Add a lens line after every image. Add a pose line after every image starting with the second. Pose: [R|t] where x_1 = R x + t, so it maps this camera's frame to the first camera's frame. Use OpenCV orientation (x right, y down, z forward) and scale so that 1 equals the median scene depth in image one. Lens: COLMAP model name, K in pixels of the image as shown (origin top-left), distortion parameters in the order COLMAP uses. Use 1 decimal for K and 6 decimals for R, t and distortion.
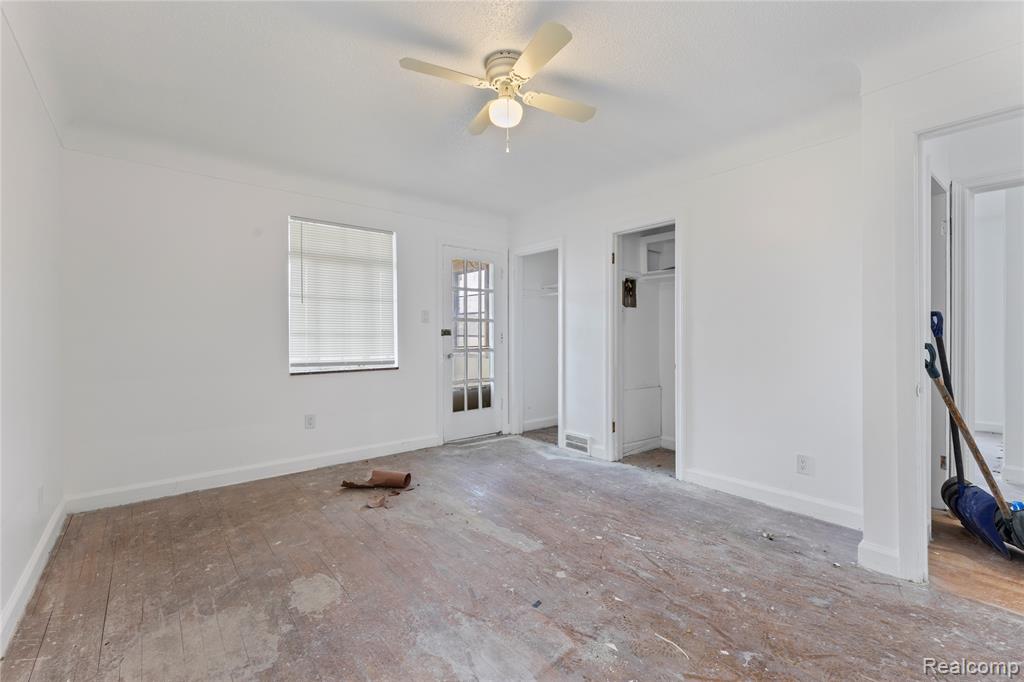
lens RADIAL K [[444.7, 0, 510.2], [0, 444.7, 339.1], [0, 0, 1]] dist [0.033303, 0.001026]
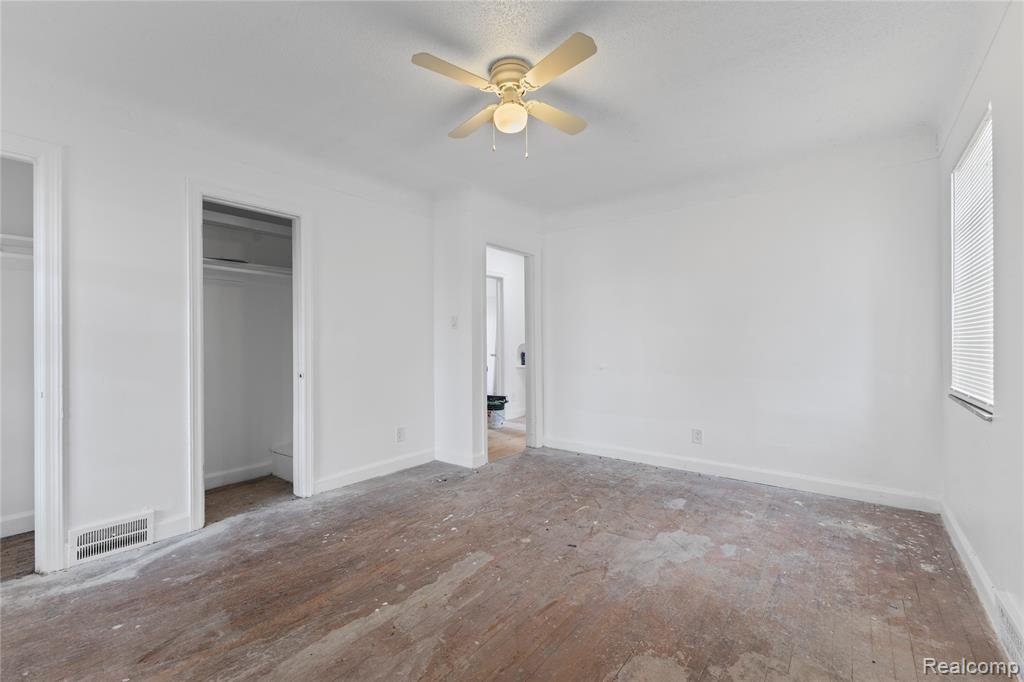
lens RADIAL K [[444.7, 0, 510.8], [0, 444.7, 343.3], [0, 0, 1]] dist [0.033303, 0.001026]
pose [[-0.239330, 0.004485, 0.970928, -0.842537], [0.008342, 0.999962, -0.002563, -0.001918], [-0.970903, 0.007486, -0.239358, 1.064721]]
